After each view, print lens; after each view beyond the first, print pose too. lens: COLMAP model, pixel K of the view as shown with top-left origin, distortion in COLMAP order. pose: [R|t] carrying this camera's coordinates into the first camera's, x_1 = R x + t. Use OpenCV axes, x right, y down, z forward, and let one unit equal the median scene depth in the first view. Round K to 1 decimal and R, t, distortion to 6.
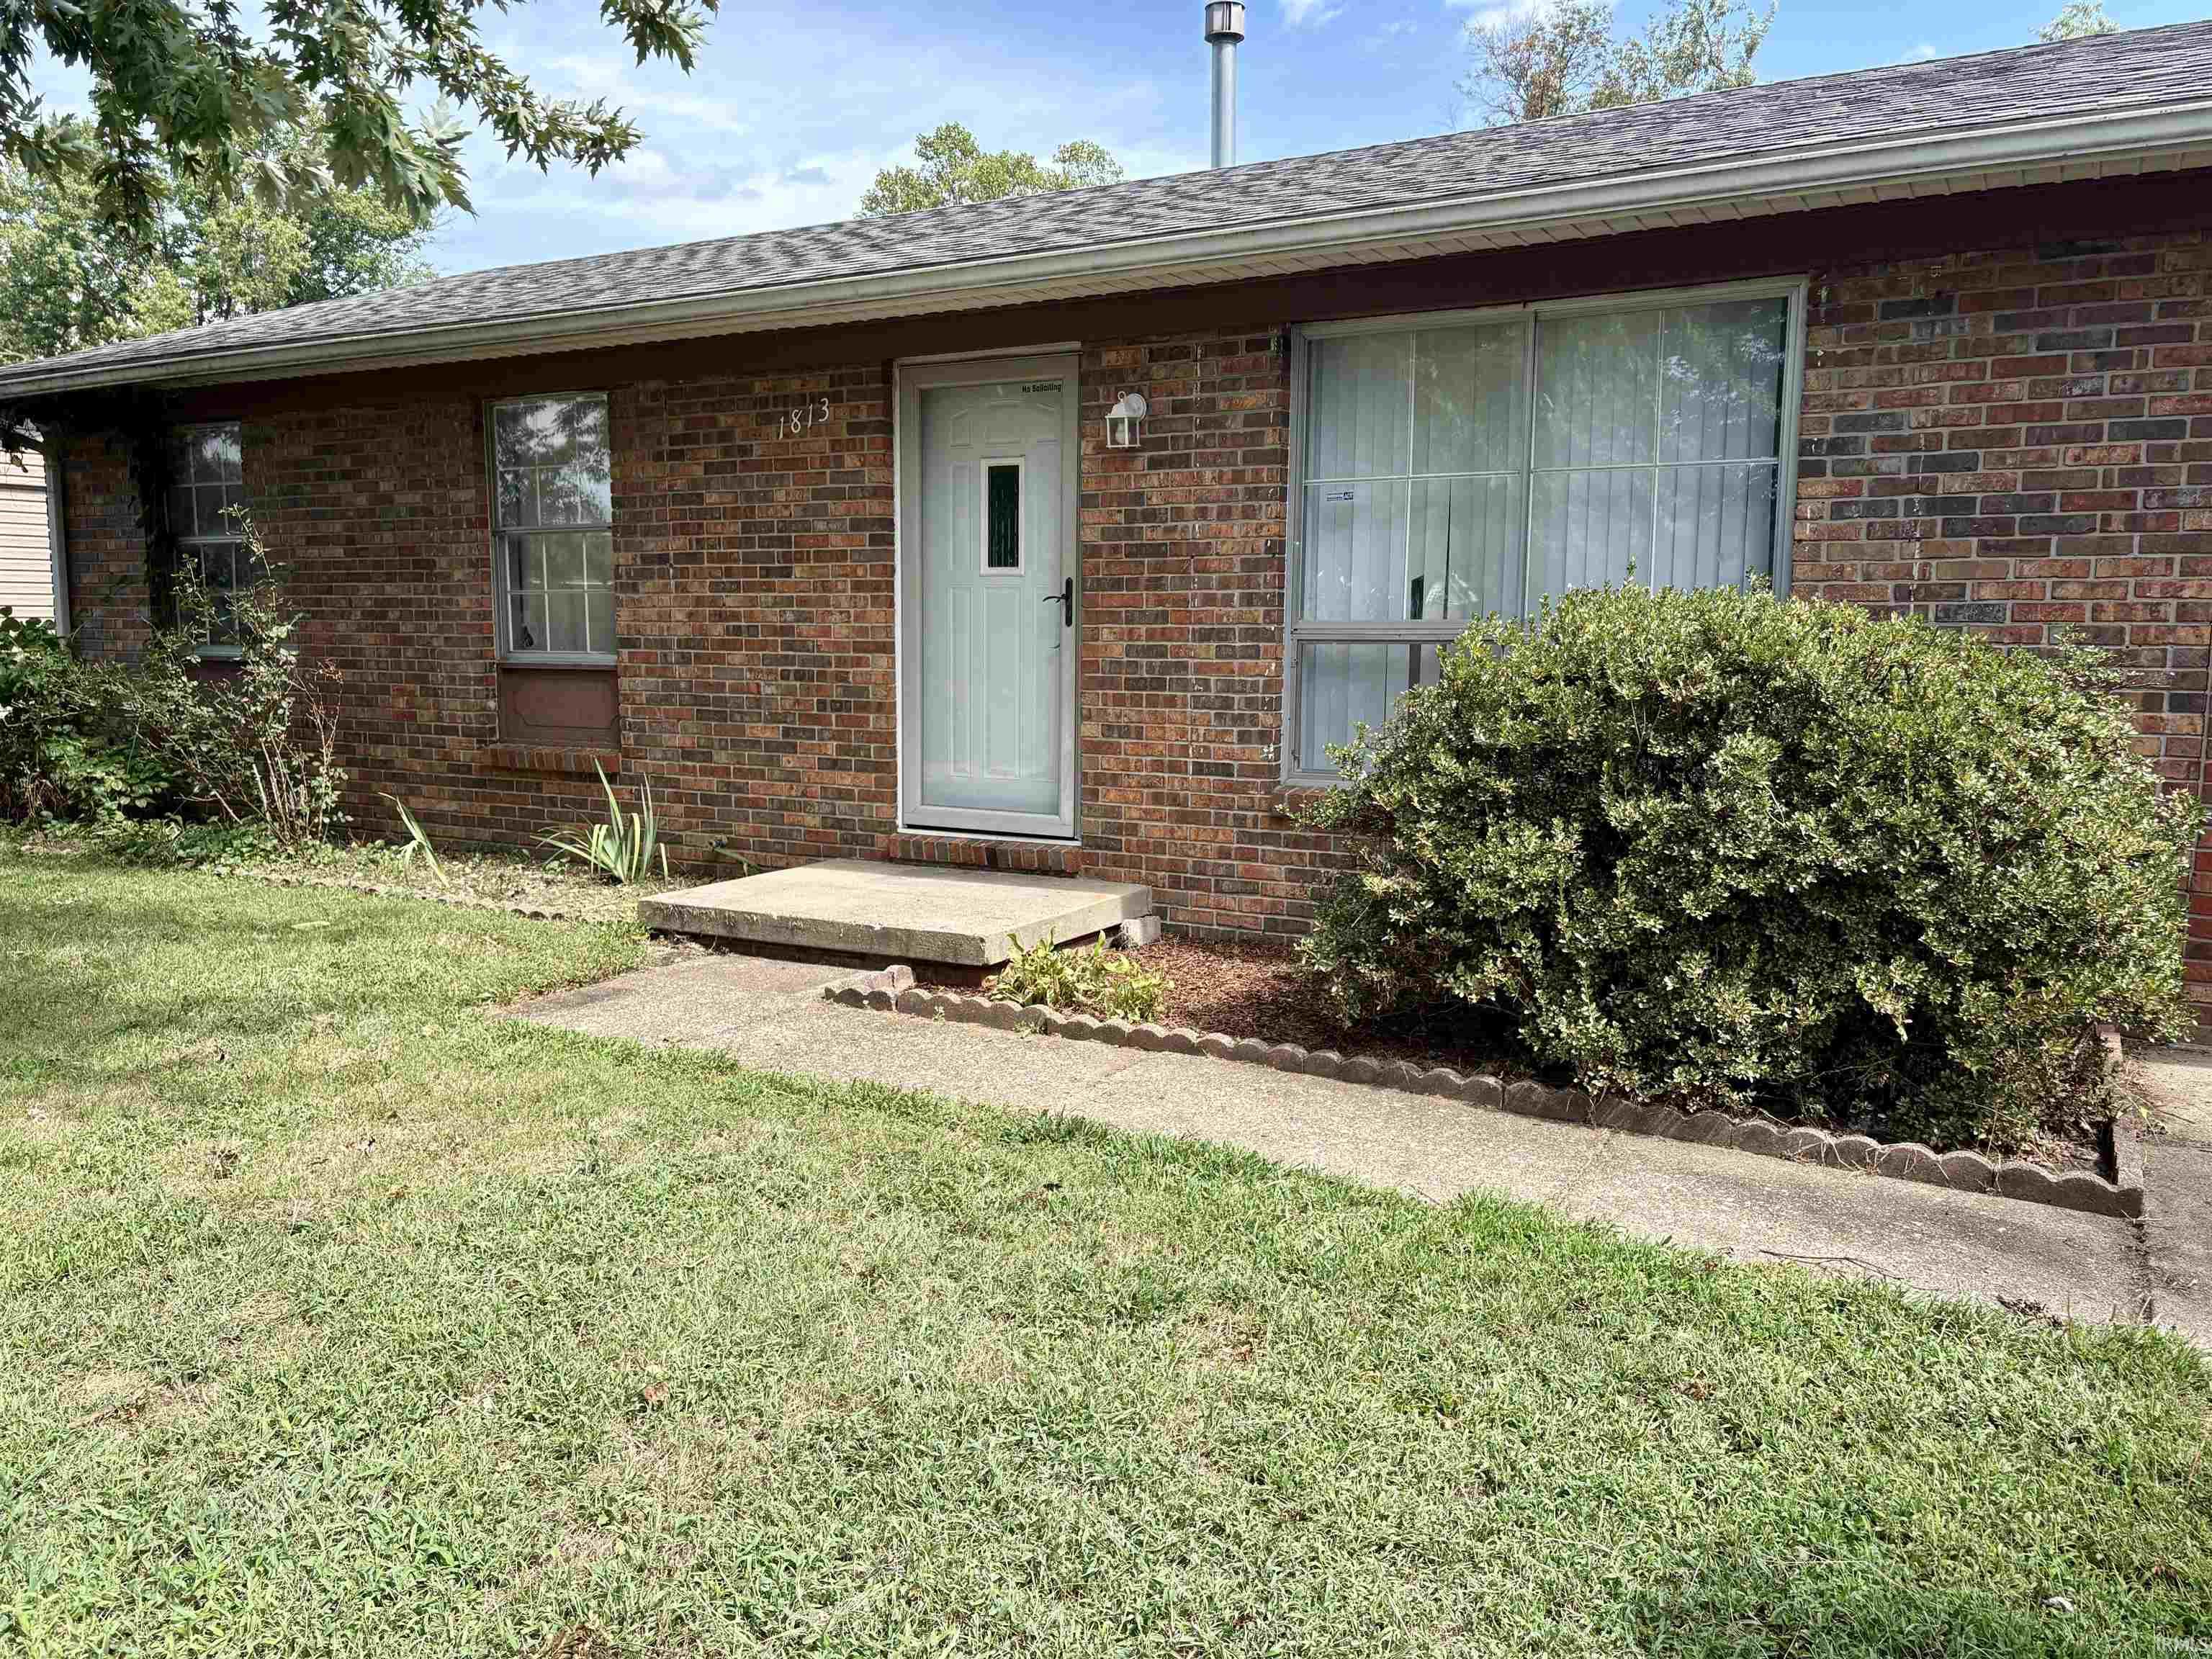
lens RADIAL K [[1689.8, 0, 1108.3], [0, 1689.8, 836.4], [0, 0, 1]] dist [0.027506, -0.008786]
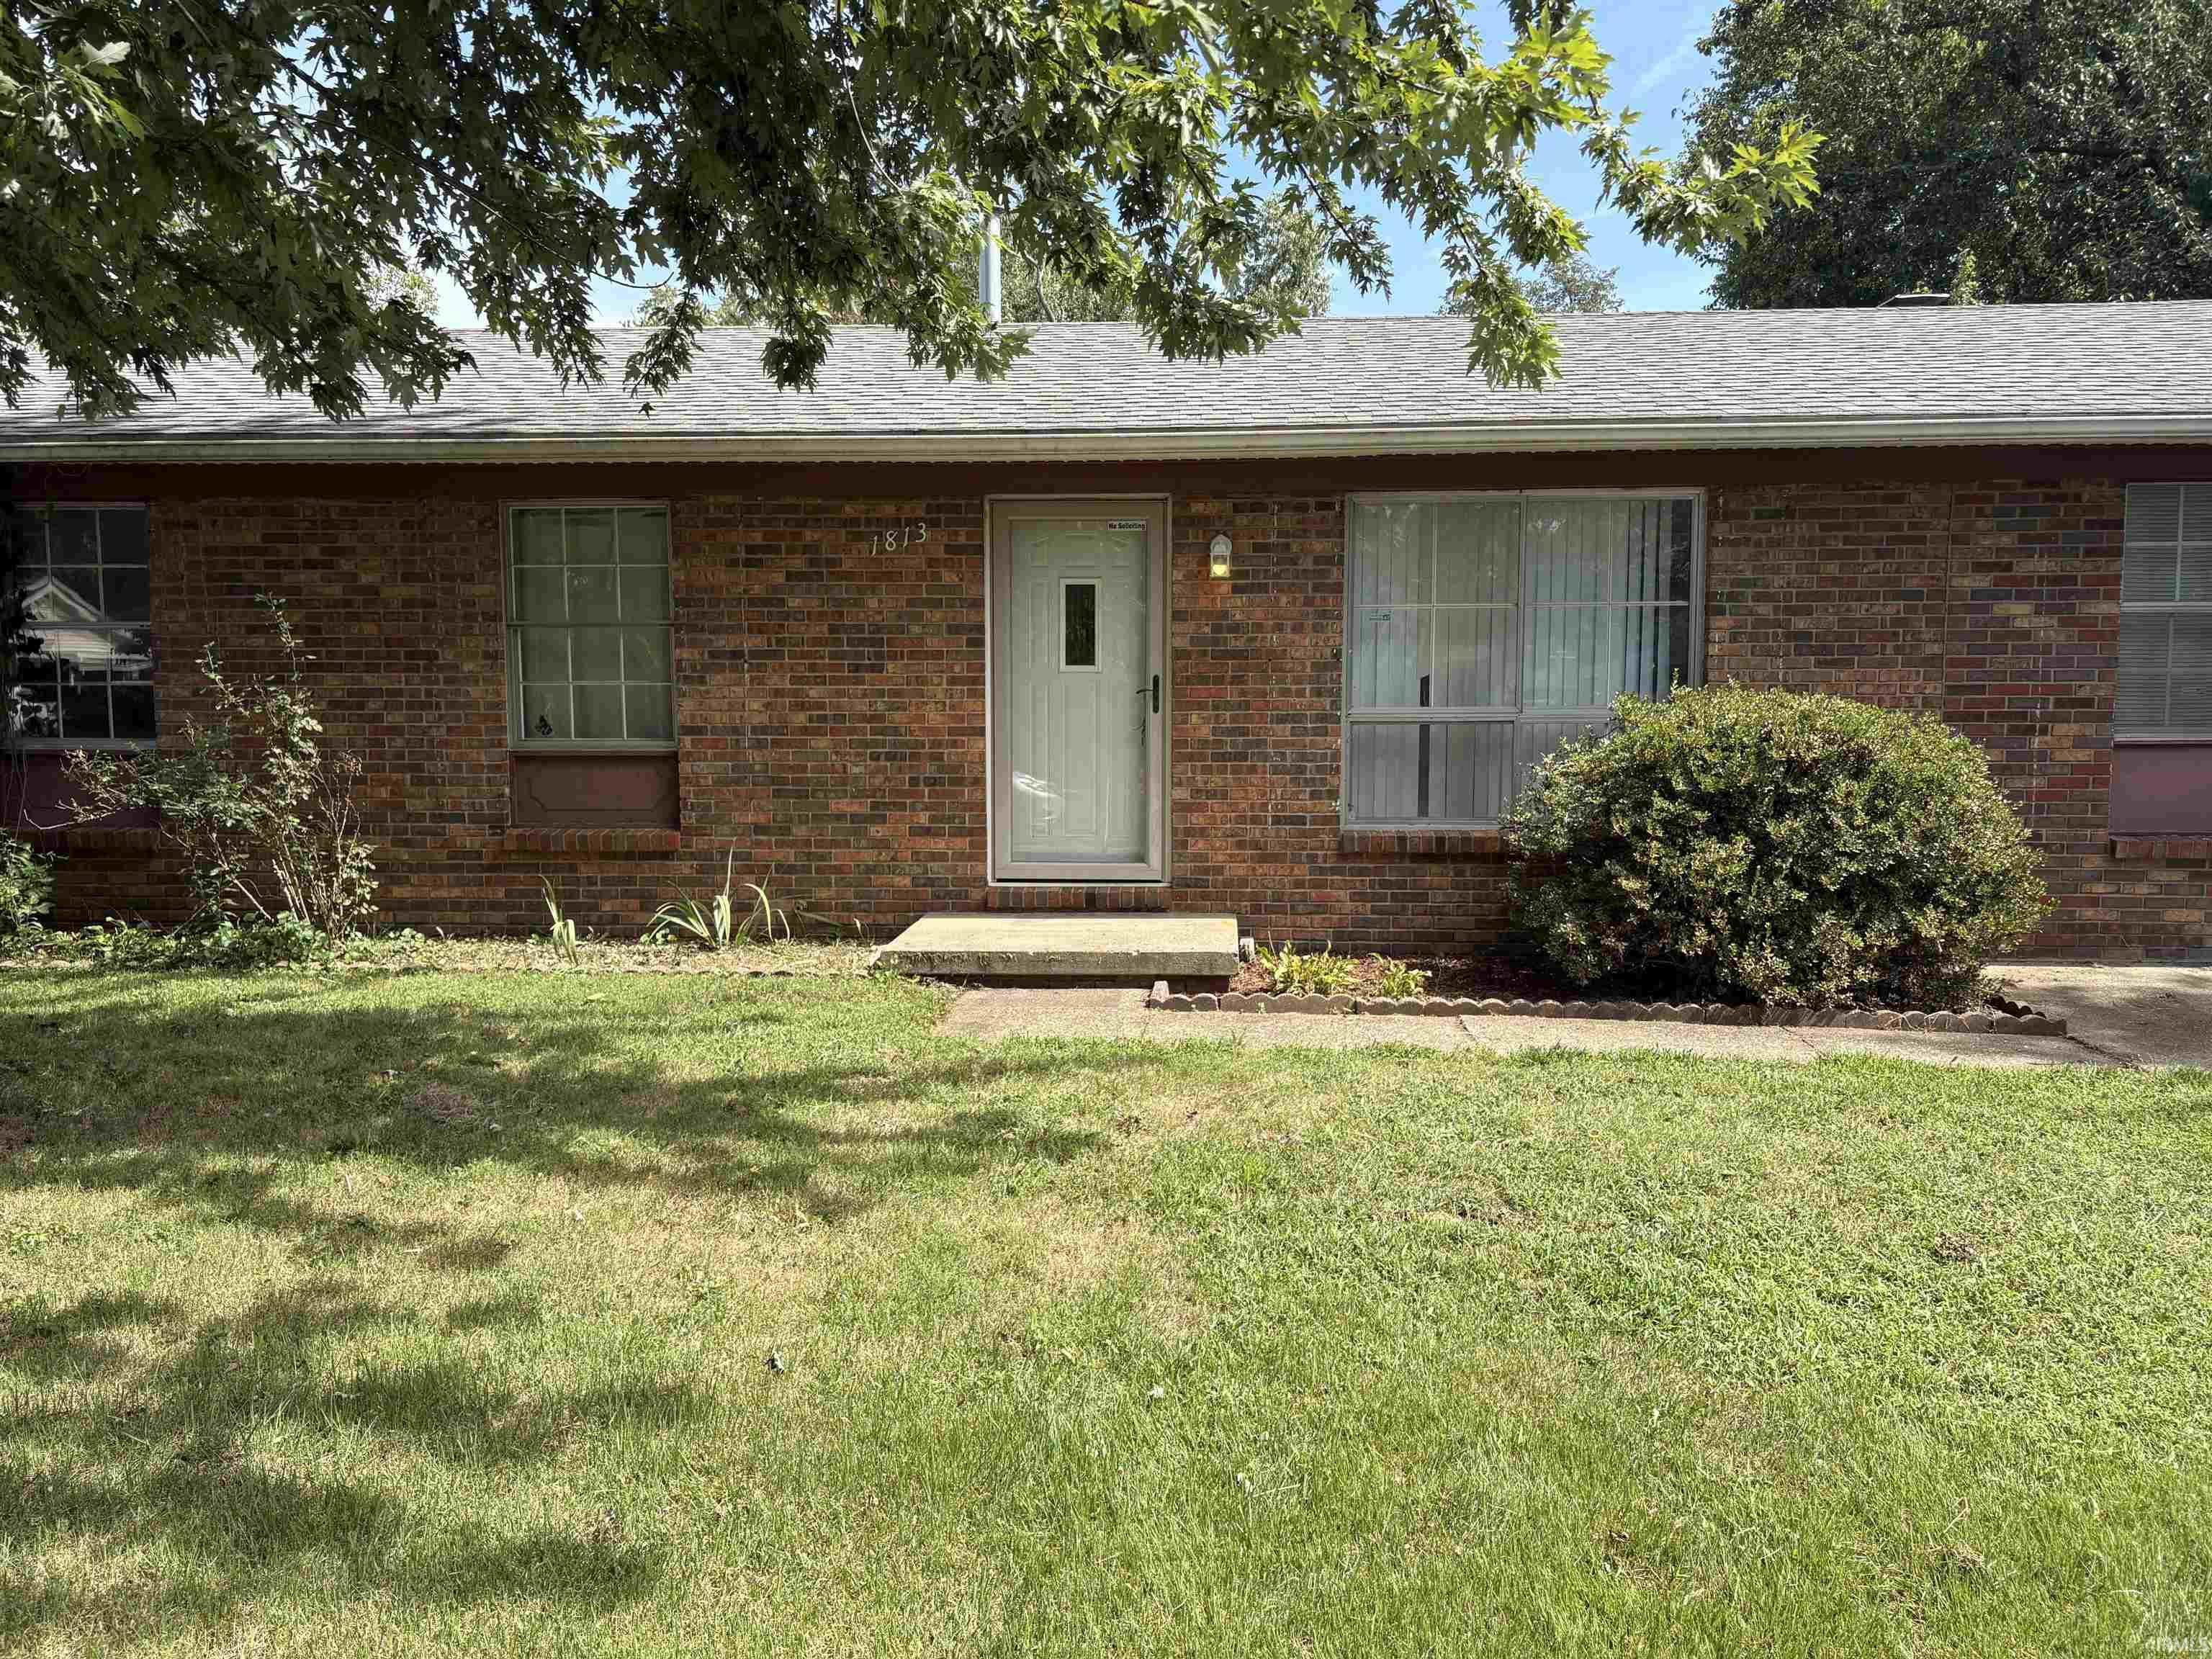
lens RADIAL K [[1689.8, 0, 1097.8], [0, 1689.8, 828.1], [0, 0, 1]] dist [0.027506, -0.008786]
pose [[0.897521, -0.040115, 0.439144, -0.634624], [0.059302, 0.997788, -0.030055, -0.003105], [-0.436966, 0.053017, 0.897914, -0.113675]]
